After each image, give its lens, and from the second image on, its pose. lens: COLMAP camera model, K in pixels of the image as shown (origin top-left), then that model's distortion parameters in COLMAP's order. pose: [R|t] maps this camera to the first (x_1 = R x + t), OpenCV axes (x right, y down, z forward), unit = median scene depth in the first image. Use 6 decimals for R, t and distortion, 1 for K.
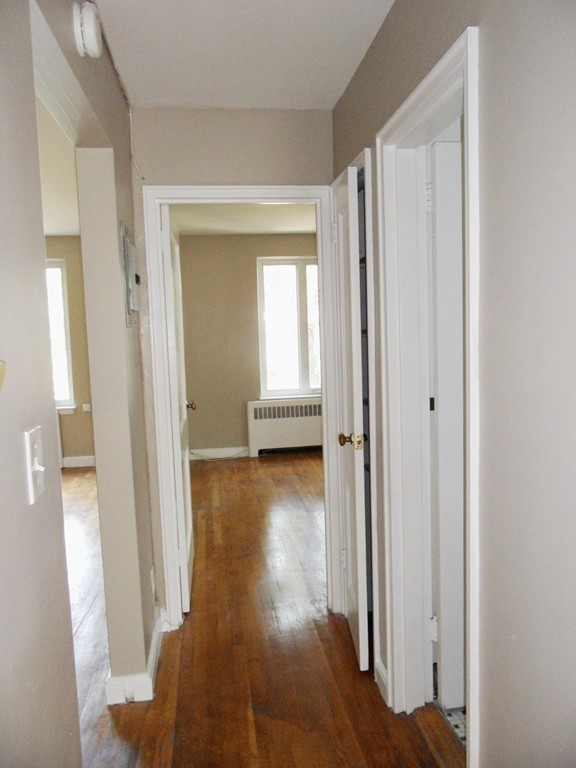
lens RADIAL K [[563.4, 0, 288.0], [0, 563.4, 384.0], [0, 0, 1]] dist [-0.009014, 0.001648]
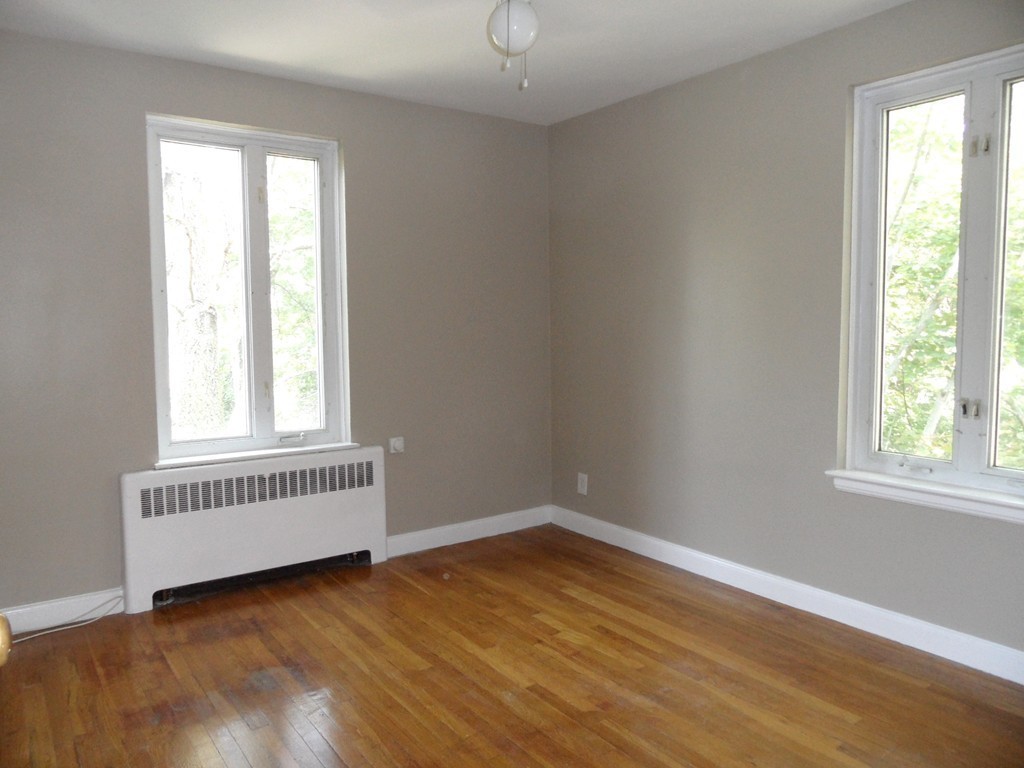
lens RADIAL K [[765.0, 0, 512.0], [0, 765.0, 384.0], [0, 0, 1]] dist [-0.006144, 0.008883]
pose [[0.885965, -0.007936, 0.463685, -0.077366], [0.019923, 0.999582, -0.020959, -0.015312], [-0.463325, 0.027807, 0.885752, 0.396452]]
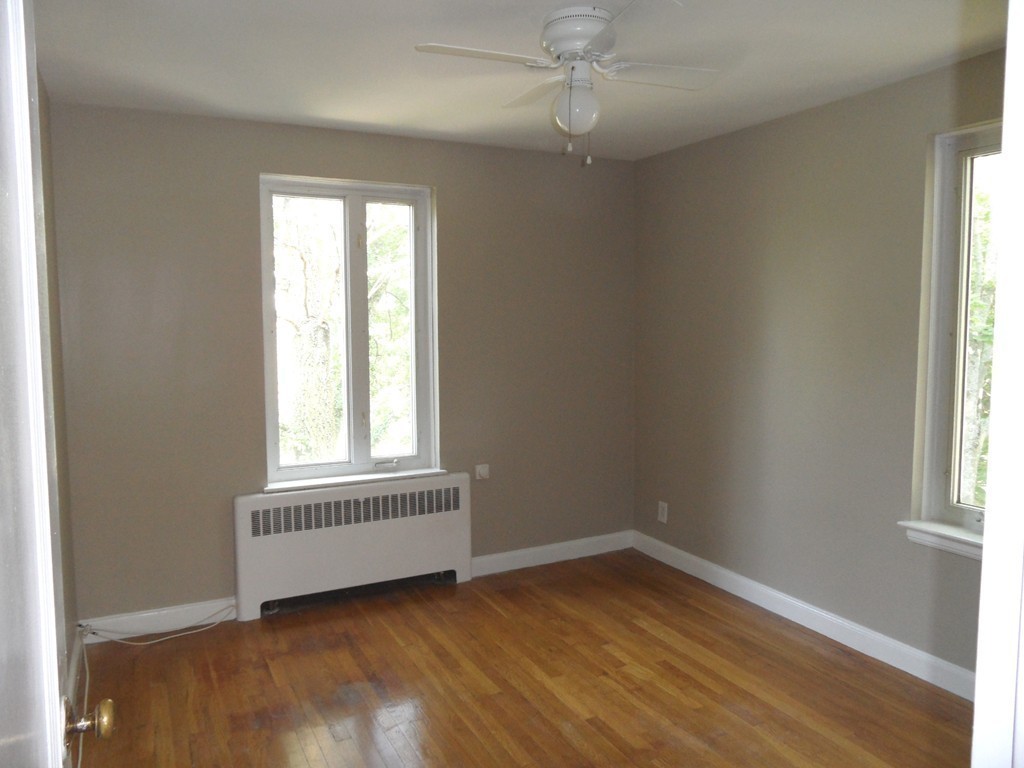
lens RADIAL K [[766.9, 0, 512.0], [0, 766.9, 384.0], [0, 0, 1]] dist [-0.000260, 0.001269]
pose [[0.943348, 0.002901, 0.331792, -0.067173], [0.002433, 0.999874, -0.015660, -0.047819], [-0.331796, 0.015580, 0.943223, 0.356051]]
